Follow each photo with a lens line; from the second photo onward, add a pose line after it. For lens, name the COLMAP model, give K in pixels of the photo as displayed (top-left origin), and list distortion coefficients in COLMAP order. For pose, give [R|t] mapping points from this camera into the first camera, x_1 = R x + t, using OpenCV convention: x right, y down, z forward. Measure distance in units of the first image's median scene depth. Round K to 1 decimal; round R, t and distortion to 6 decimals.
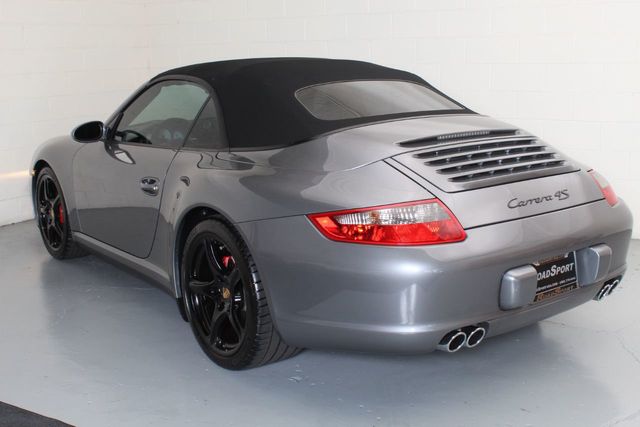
lens RADIAL K [[834.9, 0, 320.1], [0, 834.9, 217.6], [0, 0, 1]] dist [-0.044625, 0.000000]
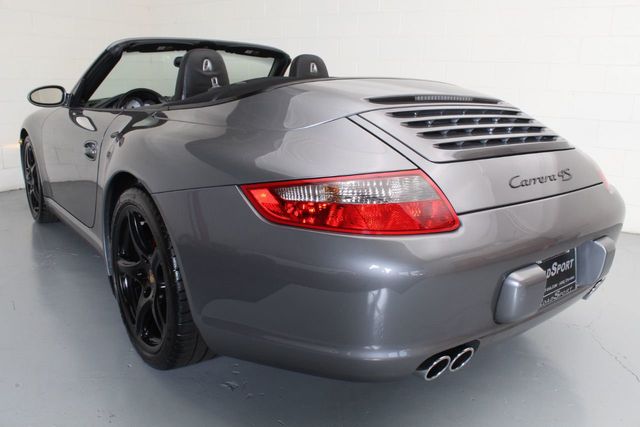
lens RADIAL K [[547.0, 0, 318.5], [0, 547.0, 224.0], [0, 0, 1]] dist [-0.109774, 0.025386]
pose [[0.998814, 0.036269, 0.032497, 0.035918], [-0.037983, 0.997831, 0.053756, 0.001773], [-0.030477, -0.054926, 0.998025, 0.484471]]
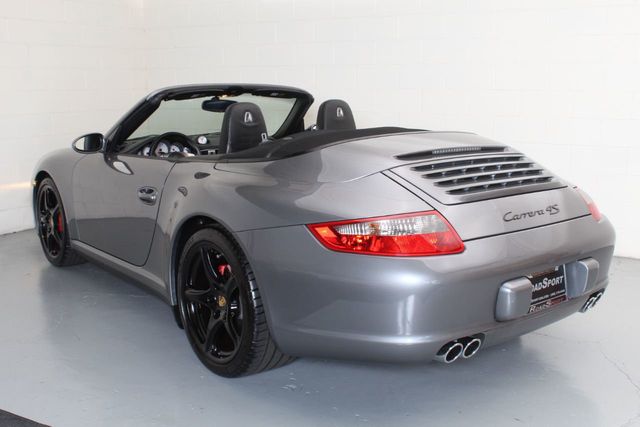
lens RADIAL K [[750.7, 0, 322.3], [0, 750.7, 217.7], [0, 0, 1]] dist [-0.067176, 0.000000]
pose [[0.999240, 0.015870, 0.035608, -0.026697], [-0.015090, 0.999642, -0.022073, 0.007450], [-0.035945, 0.021519, 0.999122, 0.088275]]
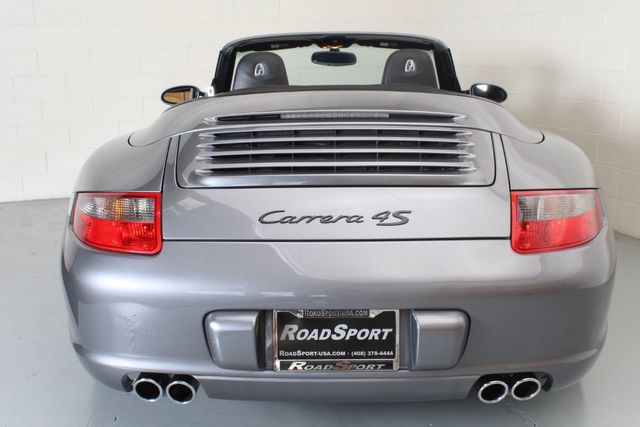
lens RADIAL K [[750.7, 0, 314.9], [0, 750.7, 213.2], [0, 0, 1]] dist [-0.067176, 0.000000]
pose [[0.775869, 0.144854, -0.614039, 0.589636], [-0.128712, 0.989158, 0.070711, -0.063002], [0.617625, 0.024172, 0.786102, 0.520444]]
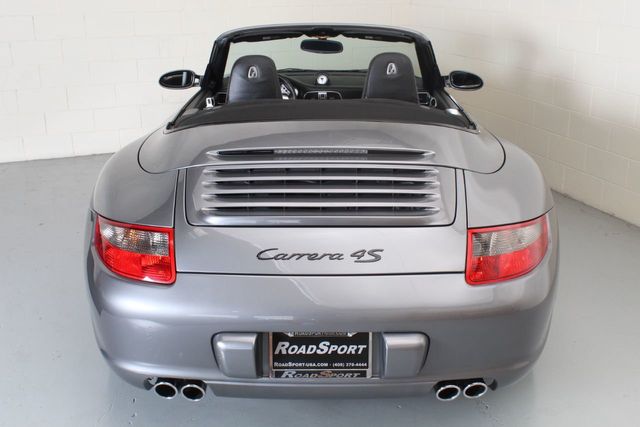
lens RADIAL K [[749.9, 0, 318.7], [0, 749.9, 227.2], [0, 0, 1]] dist [-0.040662, 0.000000]
pose [[0.786919, 0.224681, -0.574697, 0.638376], [-0.134797, 0.971452, 0.195220, -0.178027], [0.602153, -0.076155, 0.794740, 0.435961]]
